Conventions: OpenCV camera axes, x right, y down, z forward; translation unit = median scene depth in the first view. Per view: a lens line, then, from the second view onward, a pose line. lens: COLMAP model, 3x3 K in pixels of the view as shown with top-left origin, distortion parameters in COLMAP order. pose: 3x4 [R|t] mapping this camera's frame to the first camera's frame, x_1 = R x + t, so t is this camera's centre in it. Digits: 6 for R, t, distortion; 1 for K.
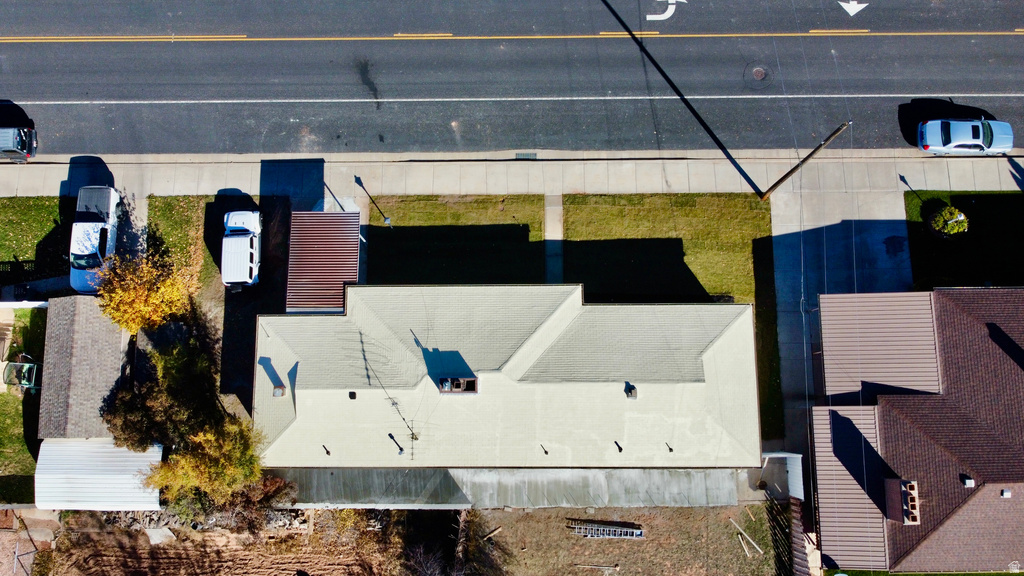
lens RADIAL K [[770.7, 0, 509.5], [0, 770.7, 287.9], [0, 0, 1]] dist [0.001543, -0.003353]
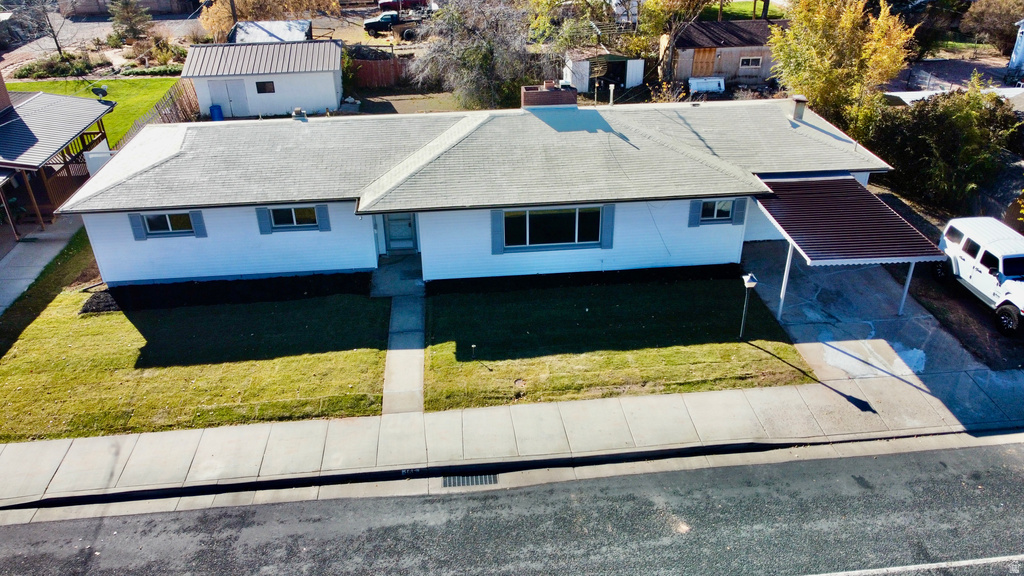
lens RADIAL K [[770.7, 0, 509.5], [0, 770.7, 287.9], [0, 0, 1]] dist [0.001543, -0.003353]
pose [[-0.996132, 0.062837, -0.061424, 0.020094], [-0.079344, -0.342803, 0.936050, -0.506081], [0.037762, 0.937303, 0.346463, 0.794903]]
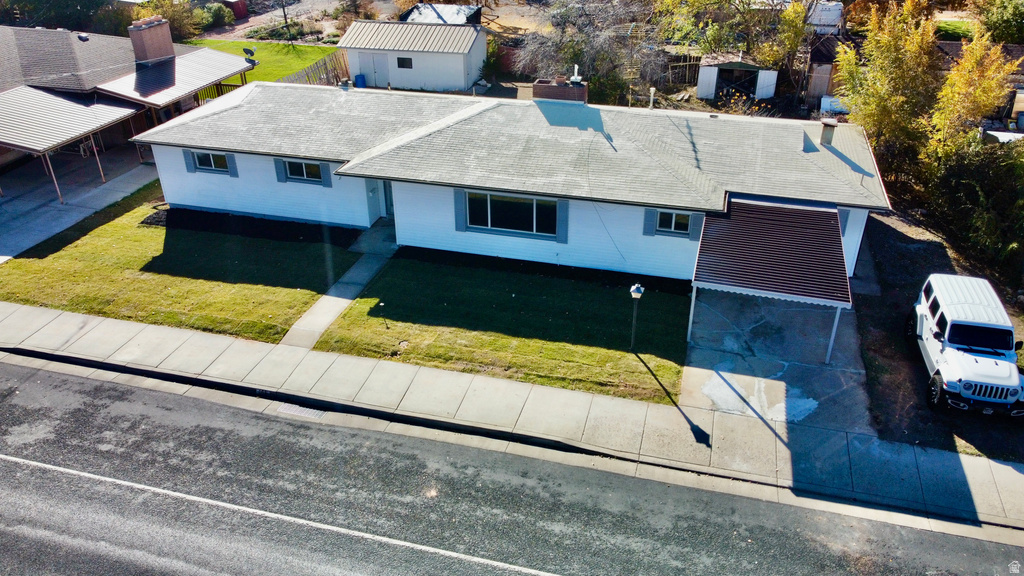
lens RADIAL K [[770.7, 0, 509.5], [0, 770.7, 287.9], [0, 0, 1]] dist [0.001543, -0.003353]
pose [[-0.960131, -0.120950, 0.252032, -0.194133], [0.278340, -0.329770, 0.902097, -0.515501], [-0.025996, 0.936281, 0.350287, 0.796596]]
